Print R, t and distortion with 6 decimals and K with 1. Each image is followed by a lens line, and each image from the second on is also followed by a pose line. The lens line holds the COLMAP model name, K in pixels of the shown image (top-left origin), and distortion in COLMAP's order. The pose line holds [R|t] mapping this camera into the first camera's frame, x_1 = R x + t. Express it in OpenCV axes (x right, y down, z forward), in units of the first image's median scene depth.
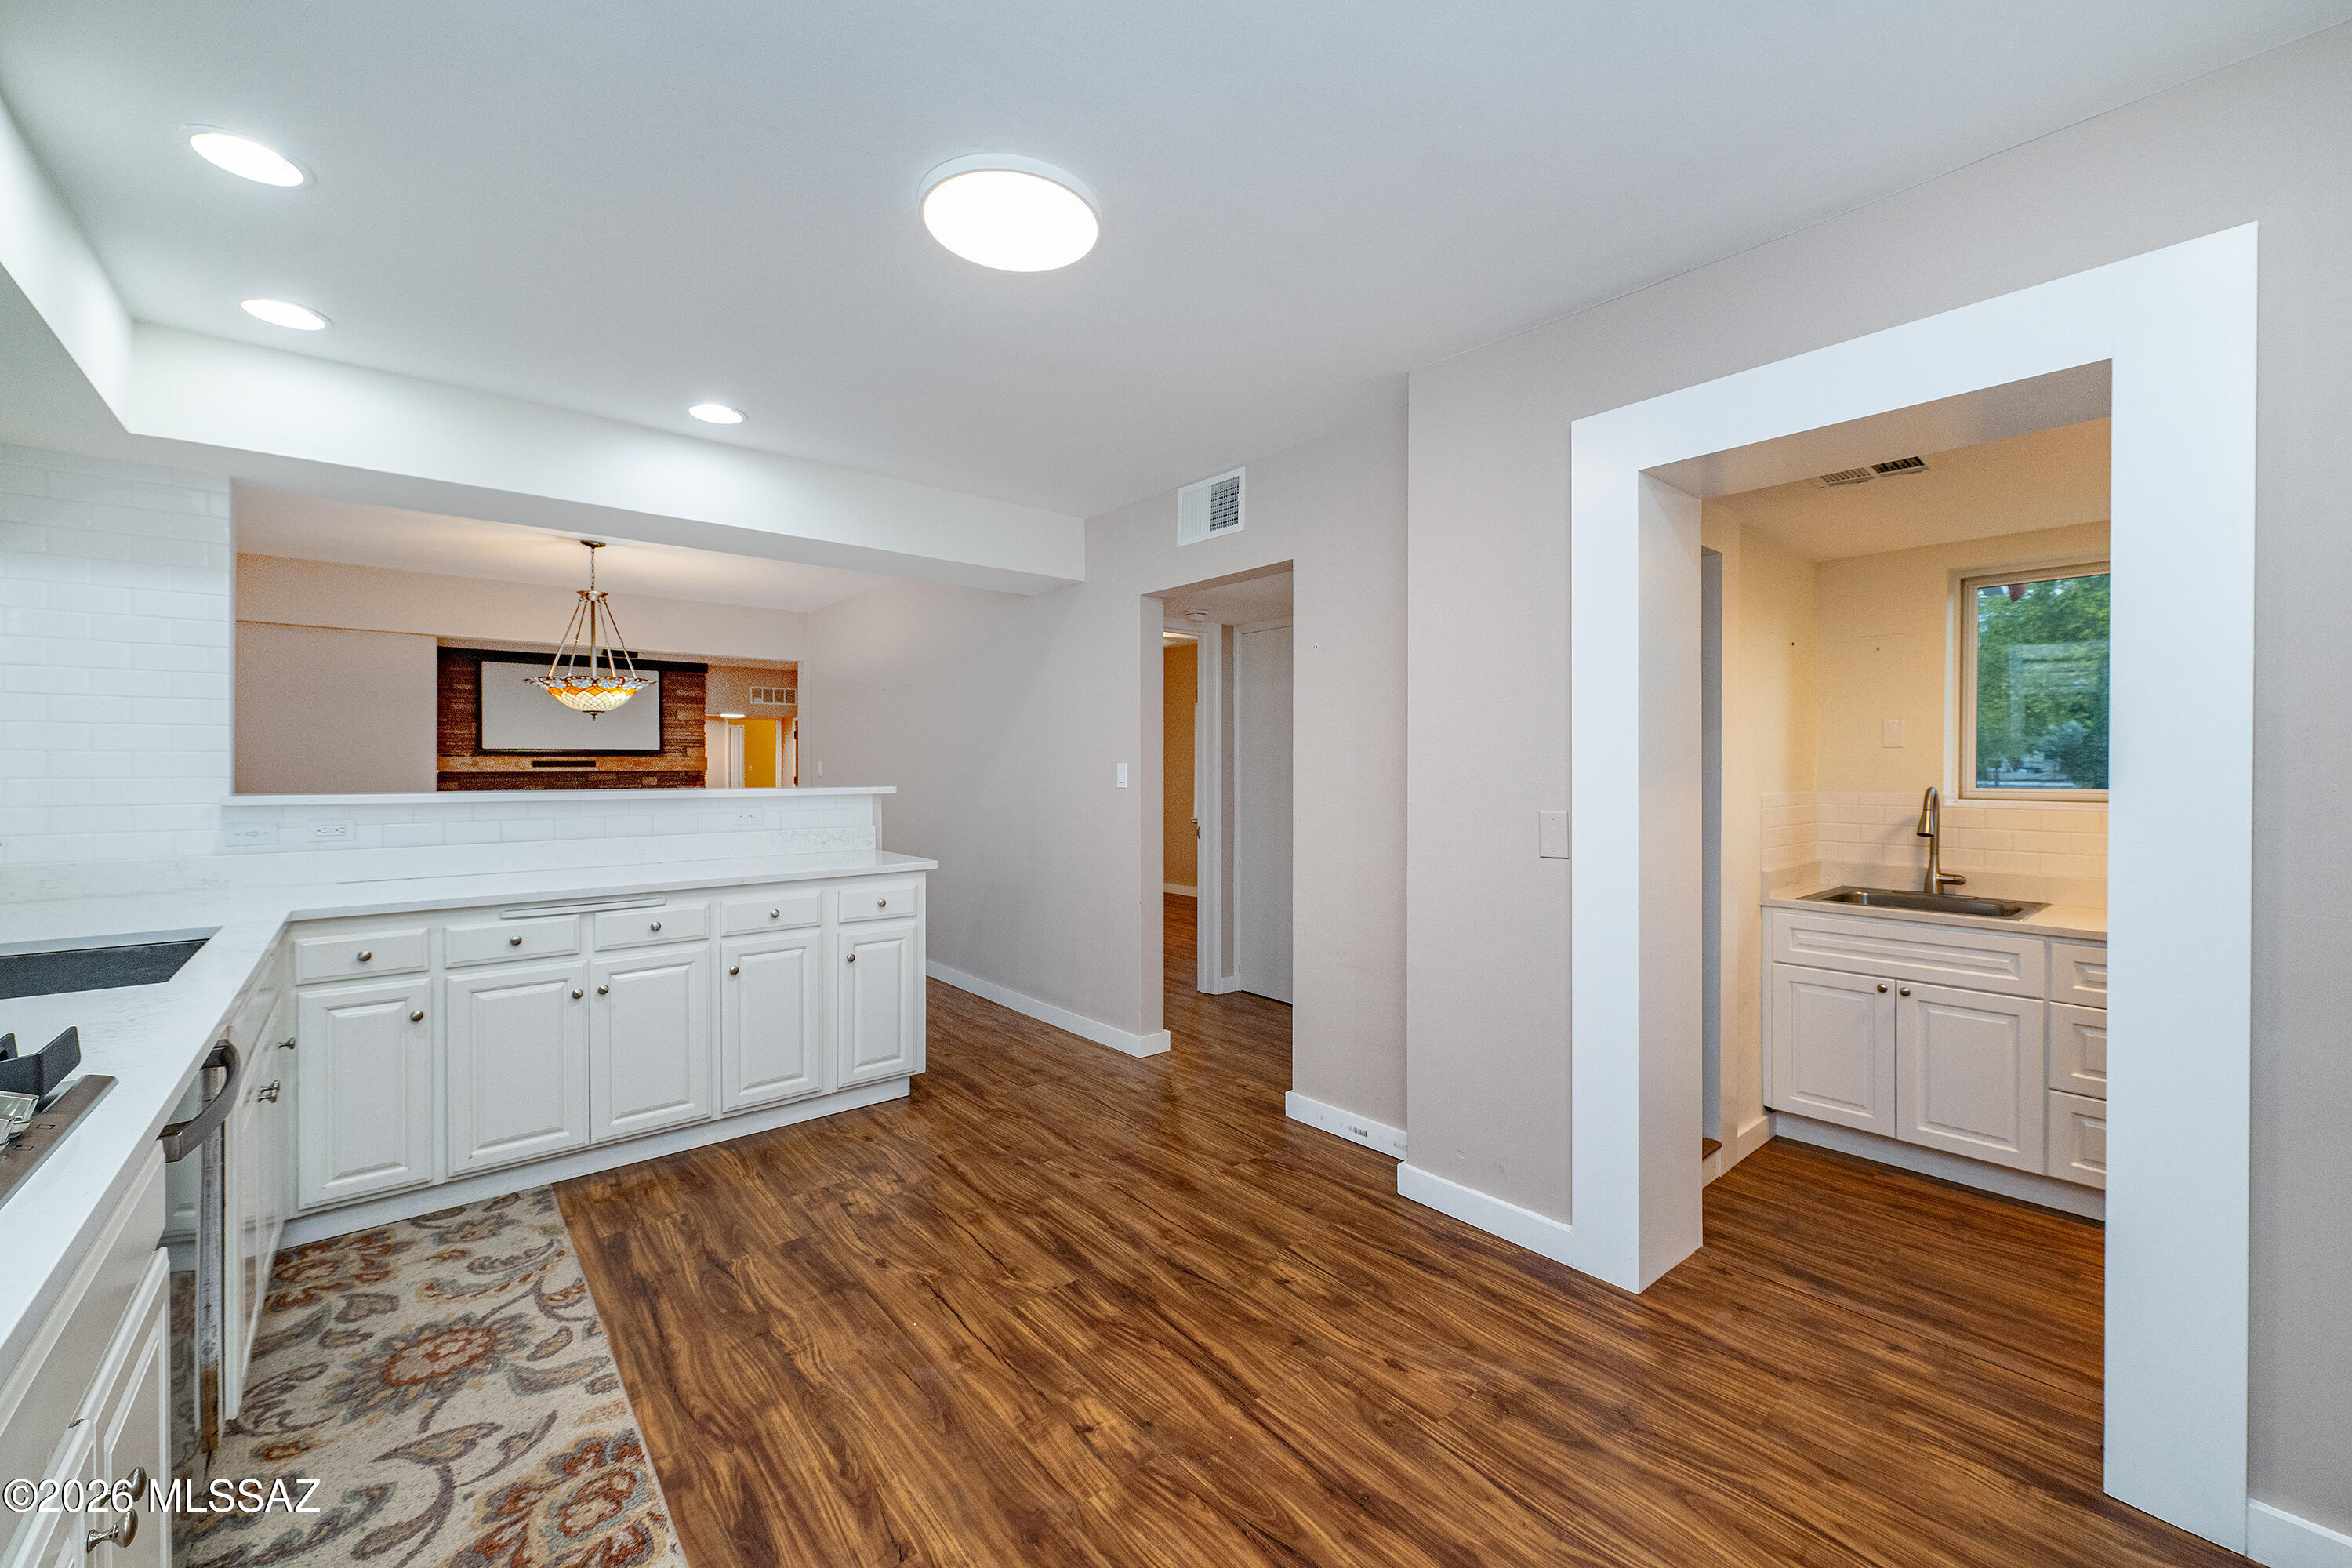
lens RADIAL K [[946.5, 0, 1247.8], [0, 946.5, 759.1], [0, 0, 1]] dist [0.001264, -0.001525]
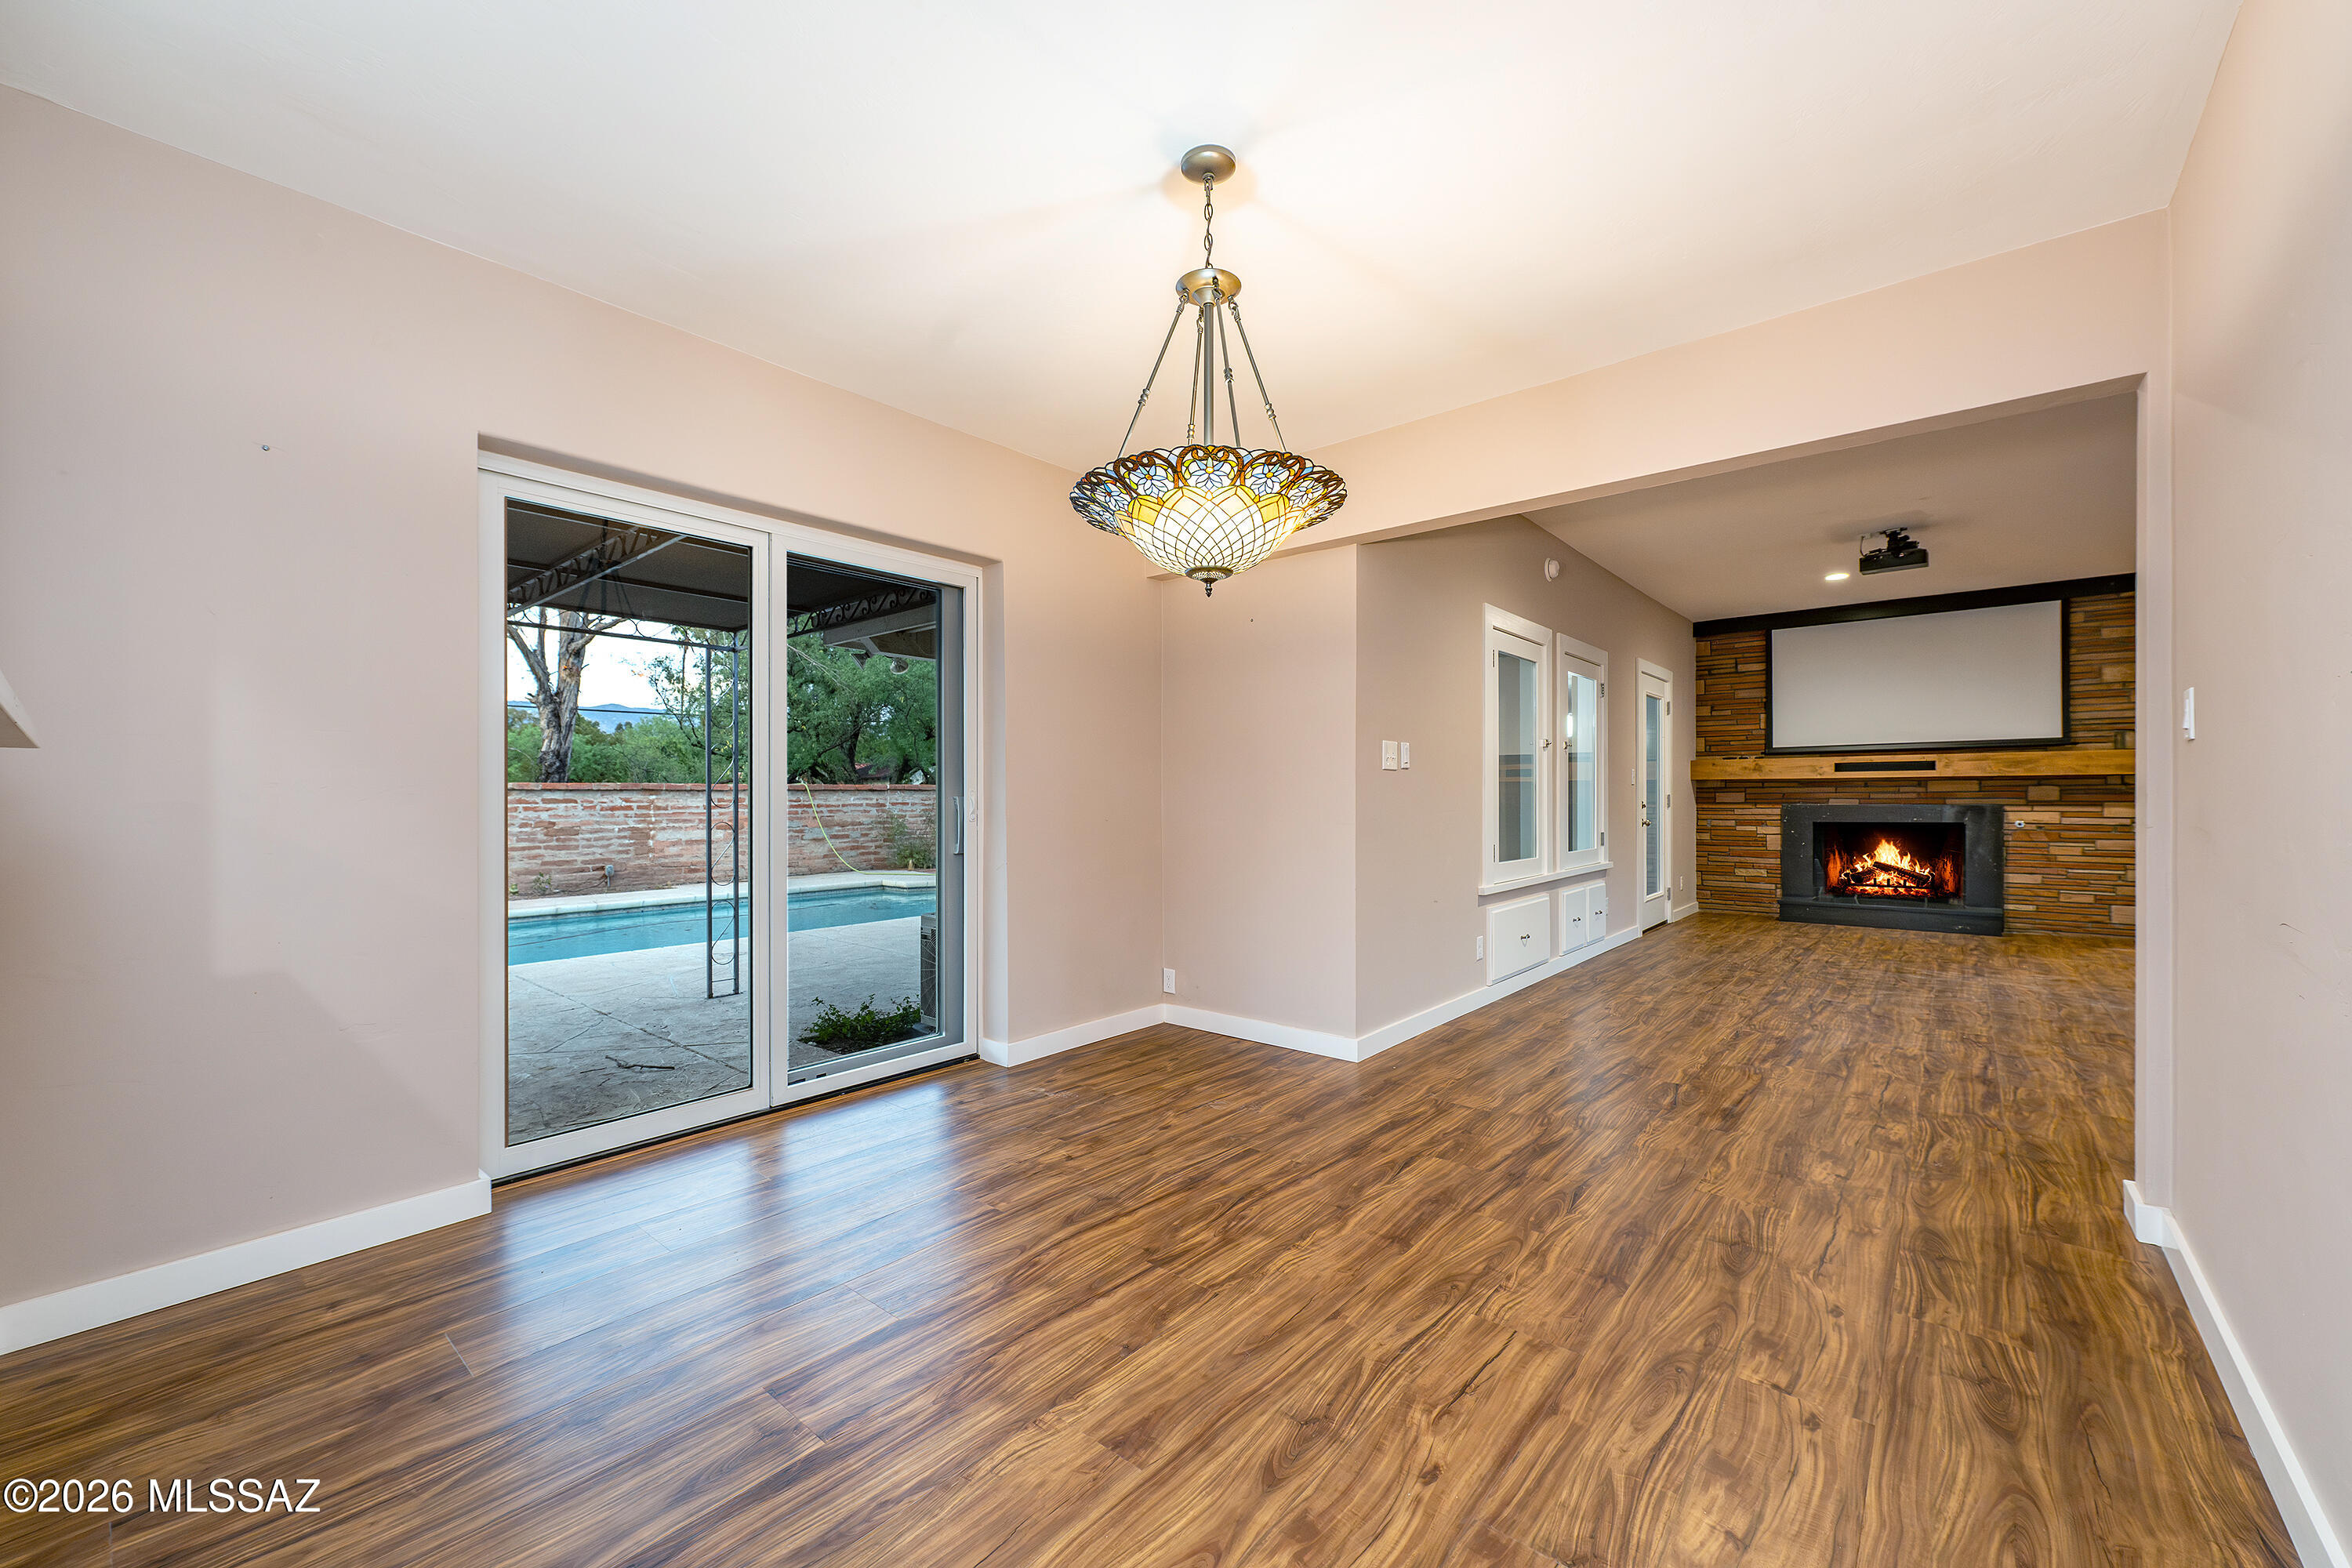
lens RADIAL K [[946.5, 0, 1152.6], [0, 946.5, 788.3], [0, 0, 1]] dist [0.001264, -0.001525]
pose [[0.110722, -0.009652, -0.993805, -0.114885], [0.008457, 0.999926, -0.008769, 0.020404], [0.993815, -0.007434, 0.110795, 0.391305]]
